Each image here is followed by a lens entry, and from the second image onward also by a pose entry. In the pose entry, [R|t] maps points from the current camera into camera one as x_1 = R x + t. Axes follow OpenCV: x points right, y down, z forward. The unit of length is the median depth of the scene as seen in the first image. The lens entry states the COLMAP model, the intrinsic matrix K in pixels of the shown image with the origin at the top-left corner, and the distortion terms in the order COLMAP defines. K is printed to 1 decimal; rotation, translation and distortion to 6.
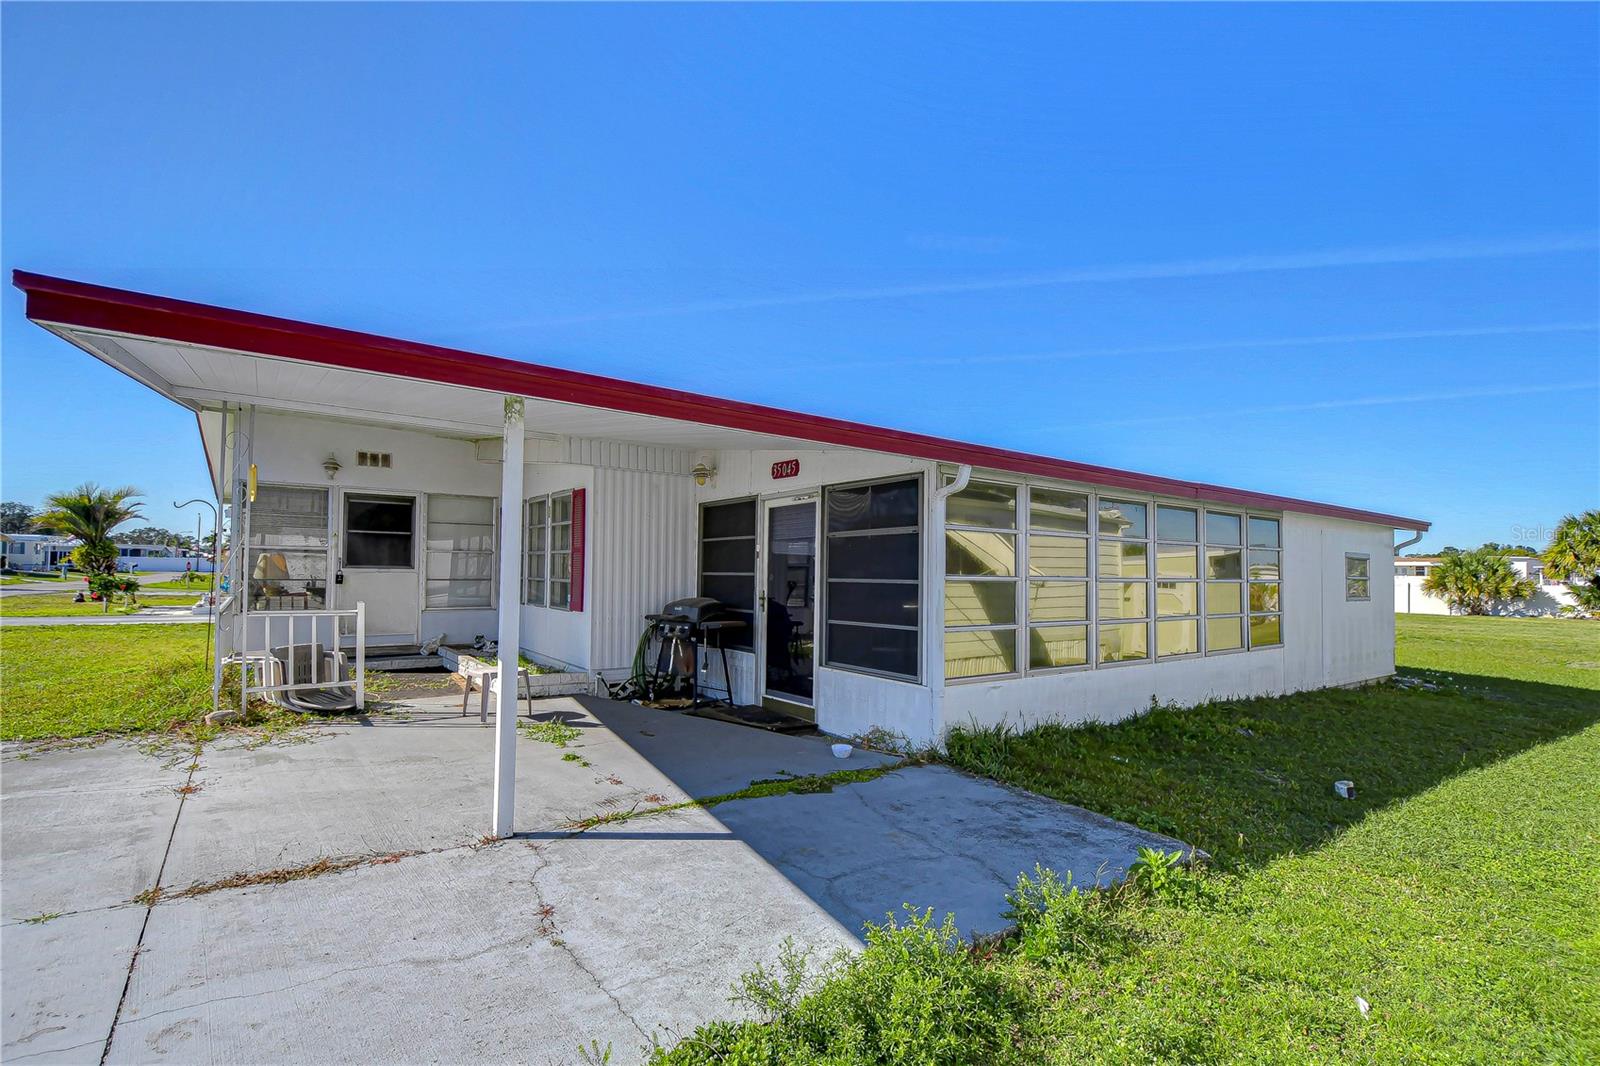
lens RADIAL K [[739.1, 0, 804.7], [0, 739.1, 557.4], [0, 0, 1]] dist [0.007441, -0.006567]
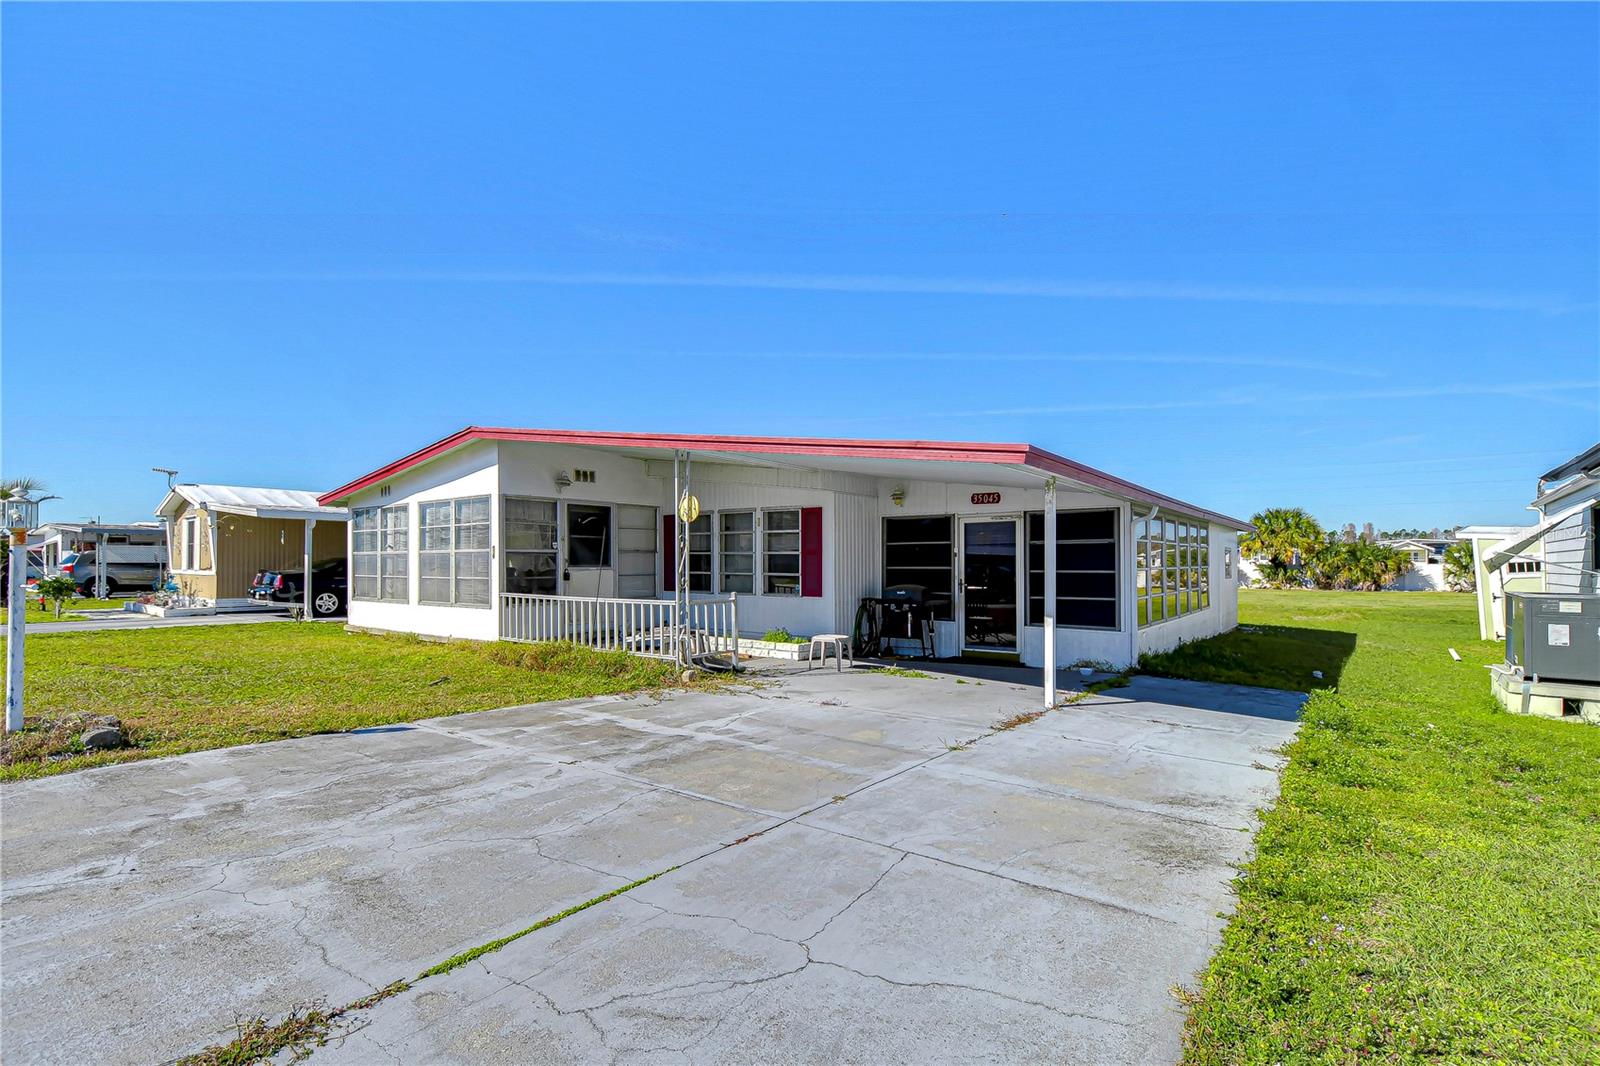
lens RADIAL K [[742.8, 0, 798.5], [0, 742.8, 546.6], [0, 0, 1]] dist [0.002618, 0.000248]
pose [[0.959841, -0.007263, 0.280449, -0.772728], [0.006119, 0.999969, 0.004957, -0.028603], [-0.280476, -0.003042, 0.959856, -0.332221]]
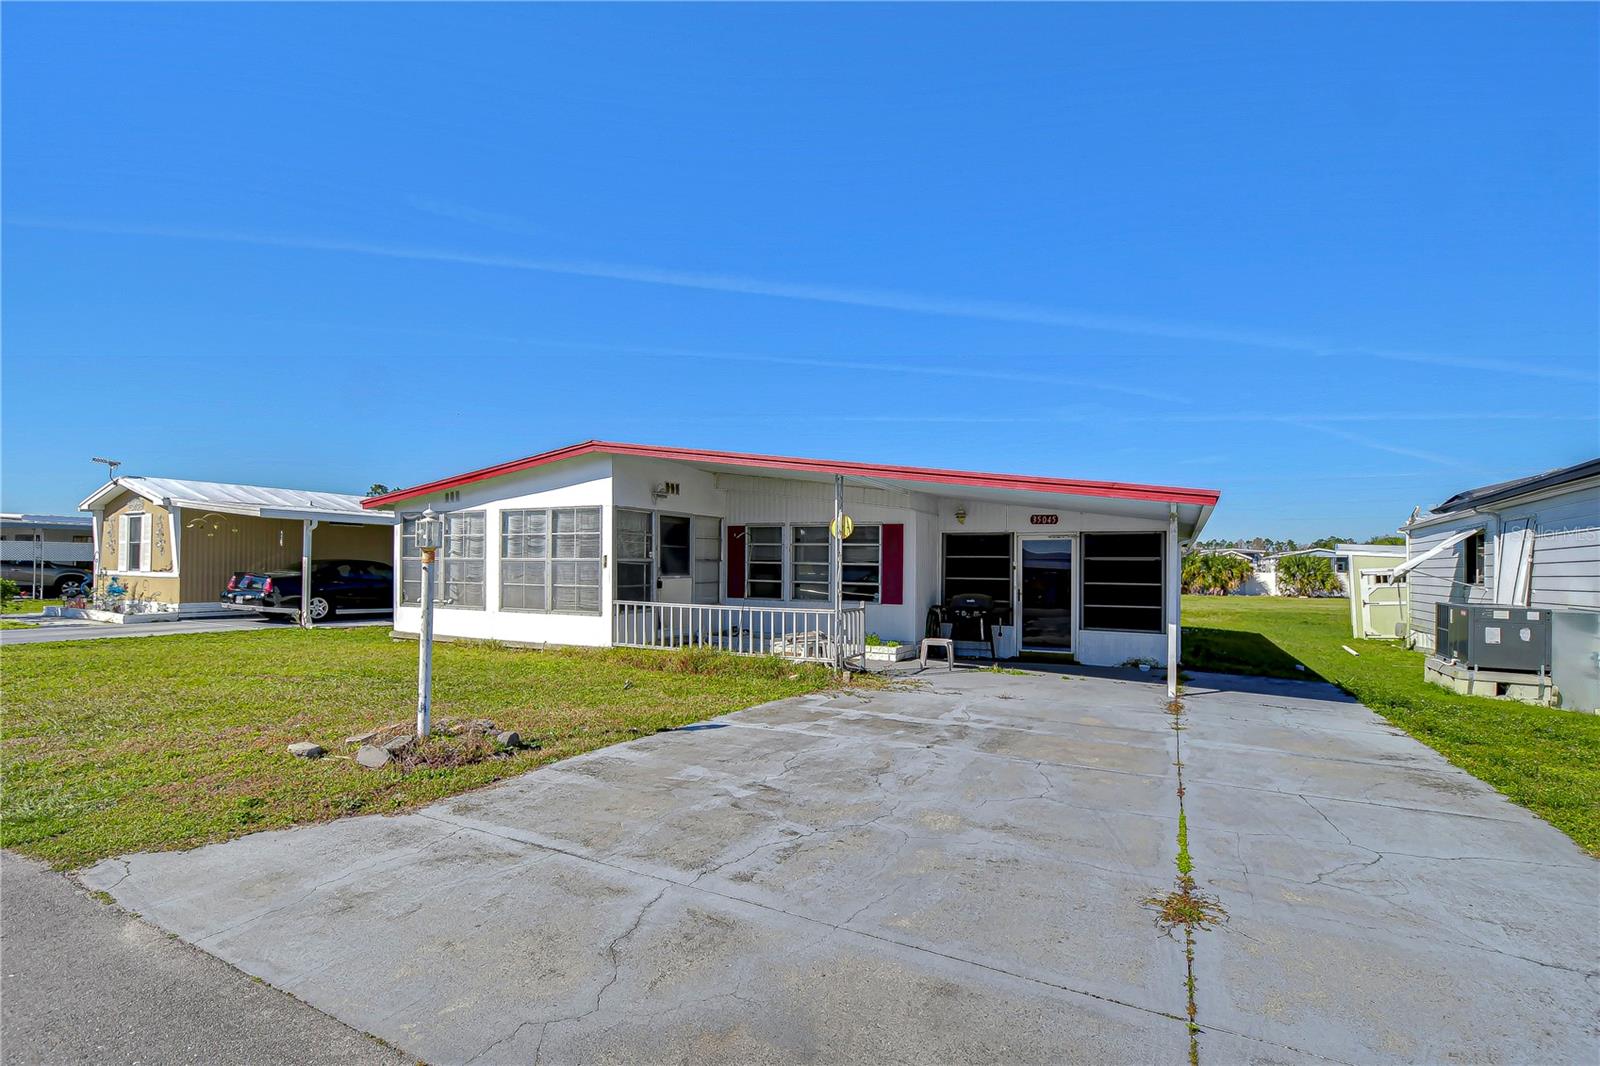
lens RADIAL K [[743.1, 0, 796.7], [0, 743.1, 561.2], [0, 0, 1]] dist [0.010244, -0.007897]
pose [[0.895352, -0.001770, 0.445355, -1.254353], [-0.009389, 0.999695, 0.022848, -0.052312], [-0.445260, -0.024639, 0.895062, -0.296688]]
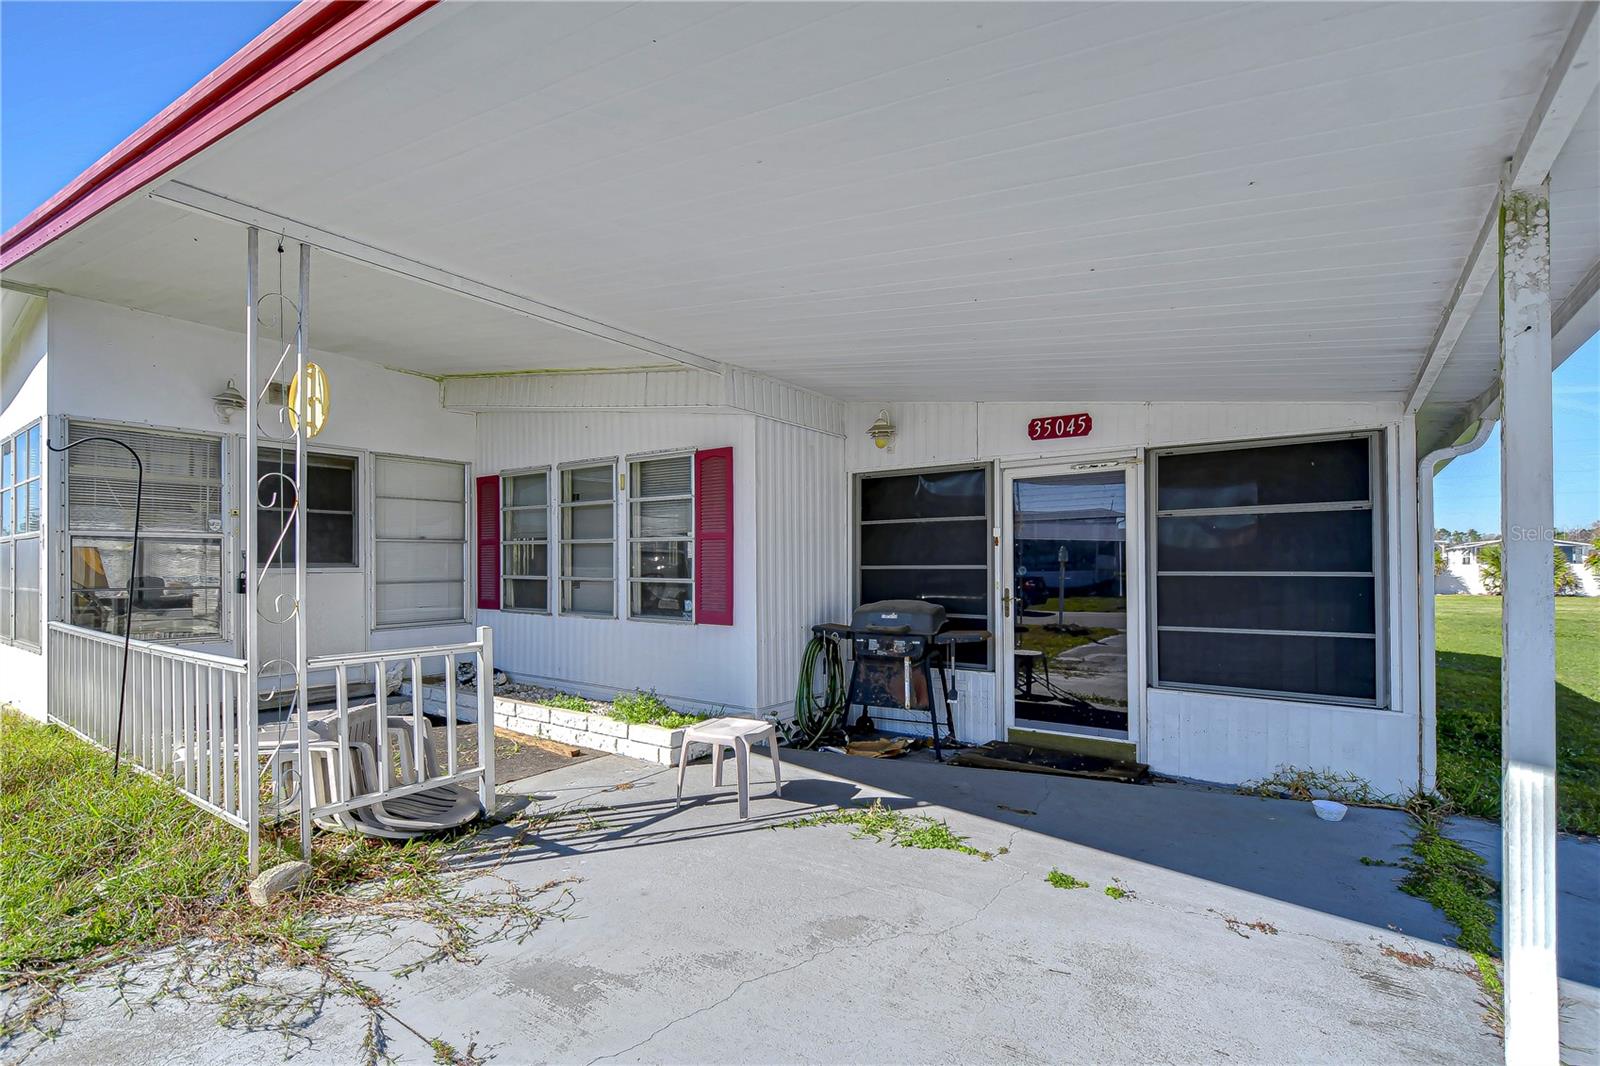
lens RADIAL K [[737.3, 0, 798.9], [0, 737.3, 554.3], [0, 0, 1]] dist [0.012812, -0.013200]
pose [[0.952147, -0.010468, 0.305461, -0.478462], [0.007236, 0.999905, 0.011713, -0.000335], [-0.305555, -0.008942, 0.952133, 0.343774]]
